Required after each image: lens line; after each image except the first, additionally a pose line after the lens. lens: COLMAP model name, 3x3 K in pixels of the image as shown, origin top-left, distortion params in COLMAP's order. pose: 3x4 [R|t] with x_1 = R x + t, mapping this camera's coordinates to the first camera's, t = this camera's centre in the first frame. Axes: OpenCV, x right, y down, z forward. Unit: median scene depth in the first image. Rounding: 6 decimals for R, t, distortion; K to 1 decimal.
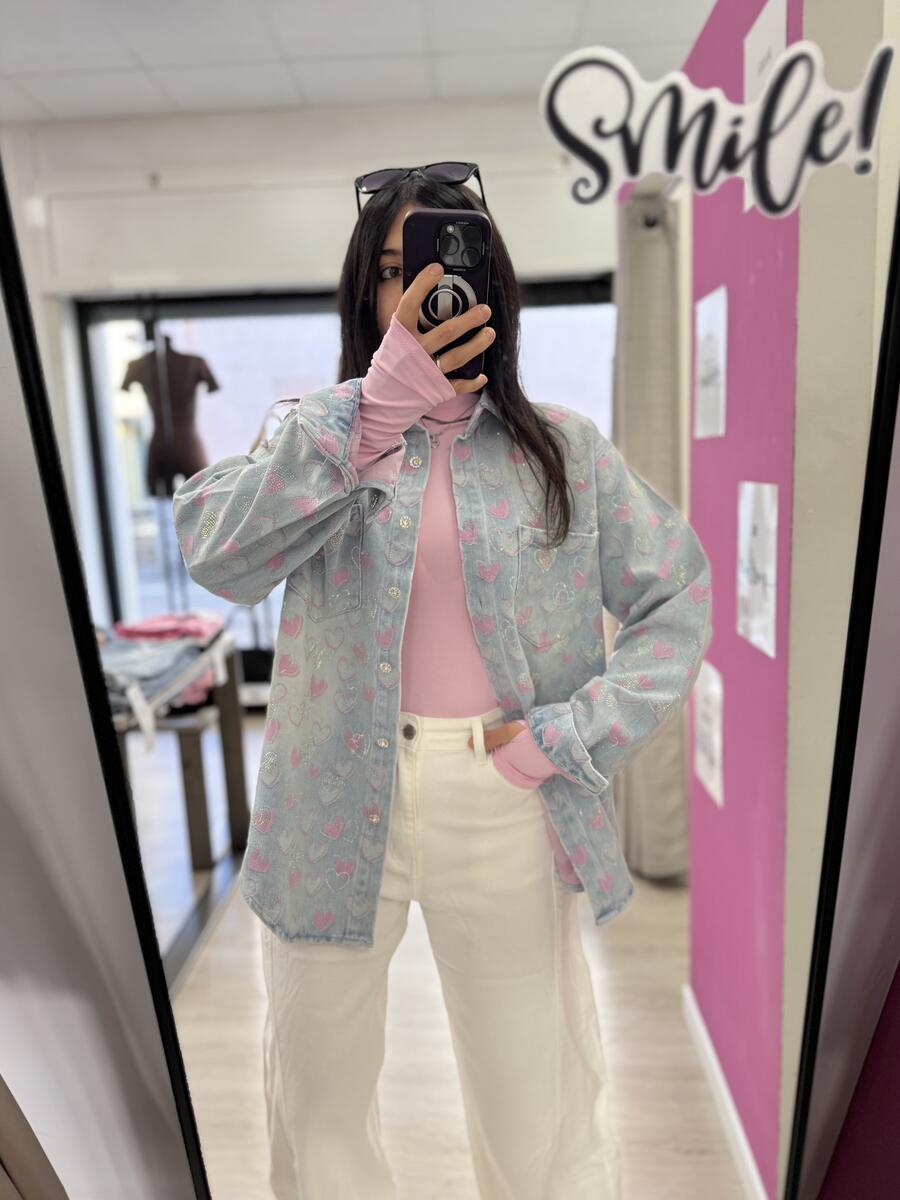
lens RADIAL K [[887.2, 0, 429.1], [0, 887.2, 620.2], [0, 0, 1]] dist [0.018723, -0.029483]
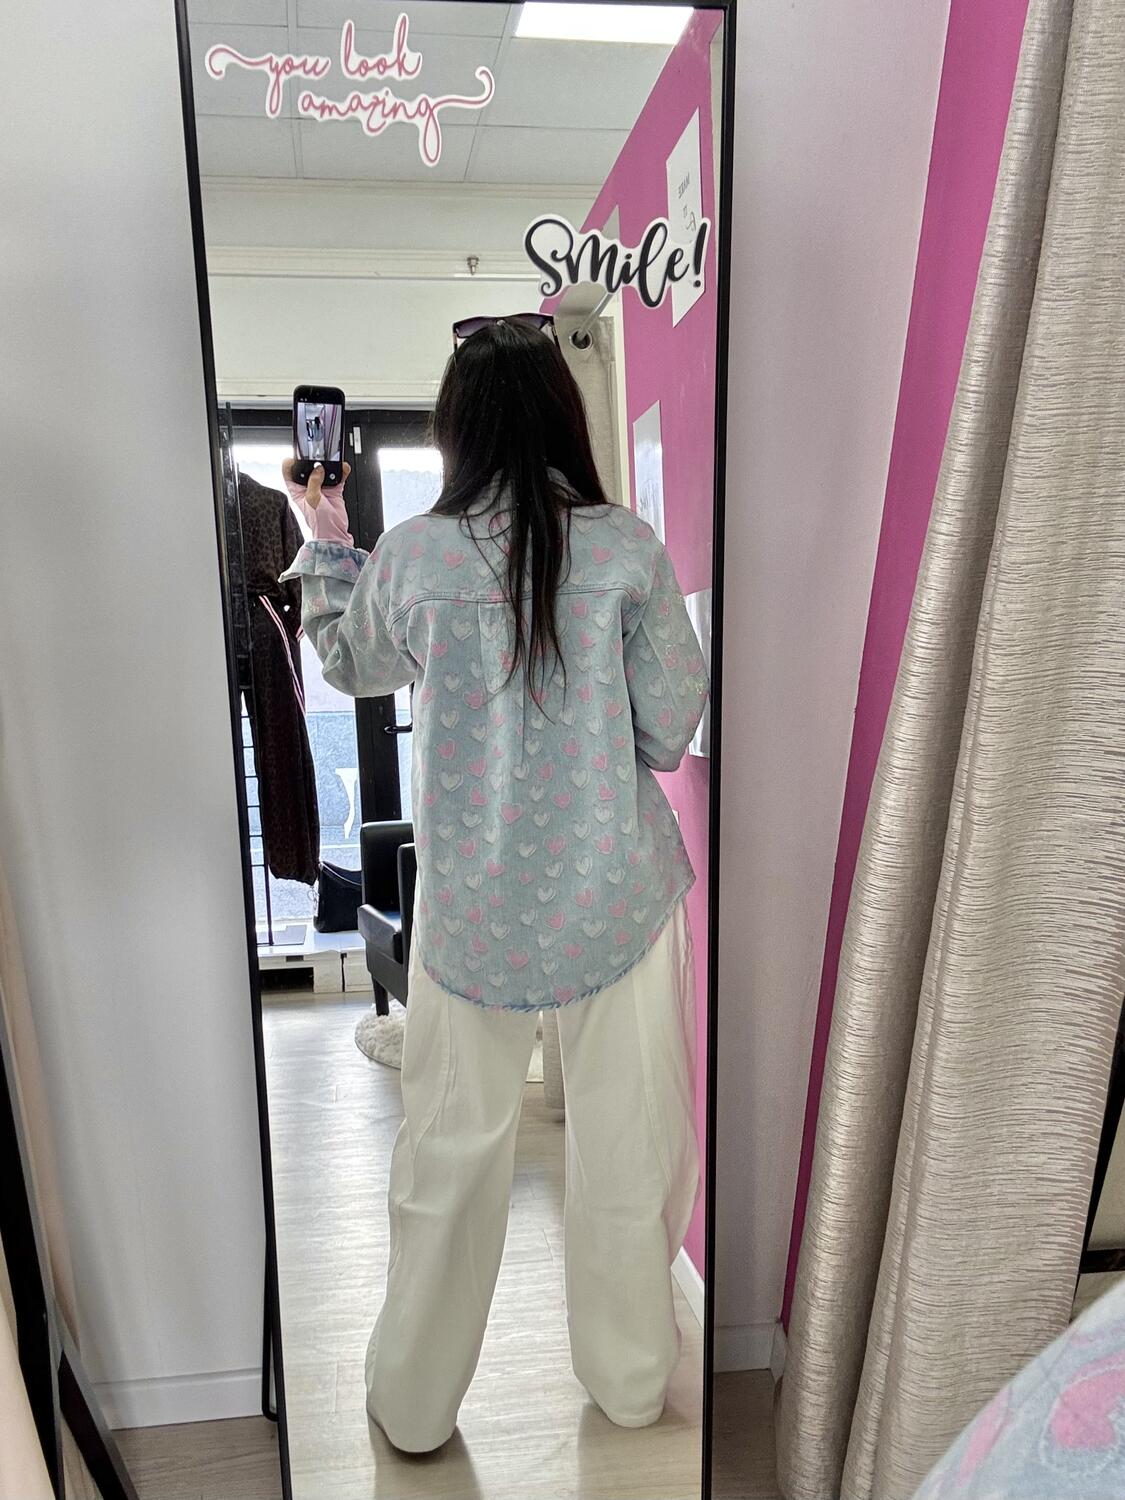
lens RADIAL K [[1330.5, 0, 491.9], [0, 1330.5, 776.4], [0, 0, 1]] dist [0.089035, -0.093304]
pose [[0.986429, -0.009949, 0.163887, -0.090728], [0.027761, 0.993897, -0.106760, 0.181154], [-0.161824, 0.109861, 0.980685, -0.355857]]
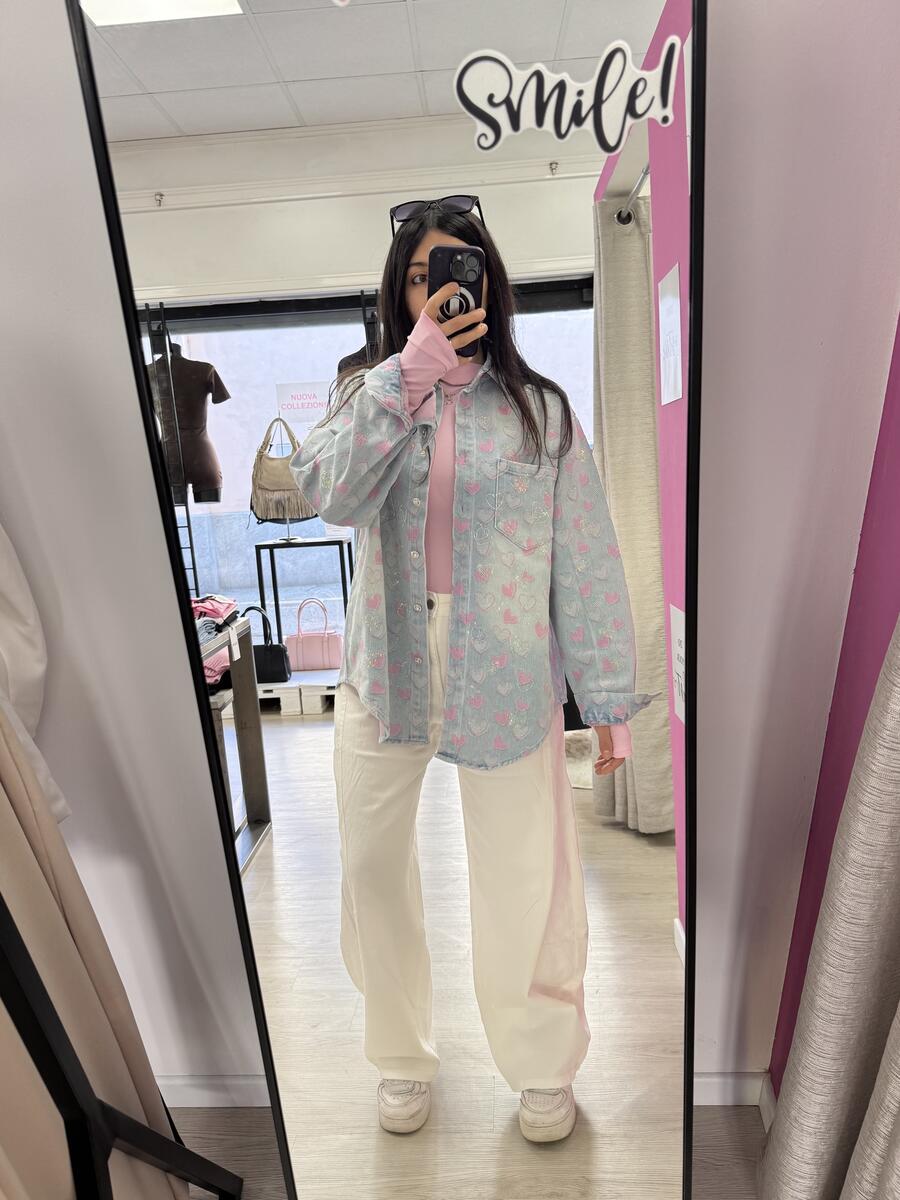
lens RADIAL K [[887.2, 0, 433.3], [0, 887.2, 618.5], [0, 0, 1]] dist [0.018723, -0.029483]
pose [[0.999522, -0.030373, -0.005840, 0.016474], [0.030271, 0.999400, -0.016835, 0.084726], [0.006348, 0.016650, 0.999841, -0.121761]]
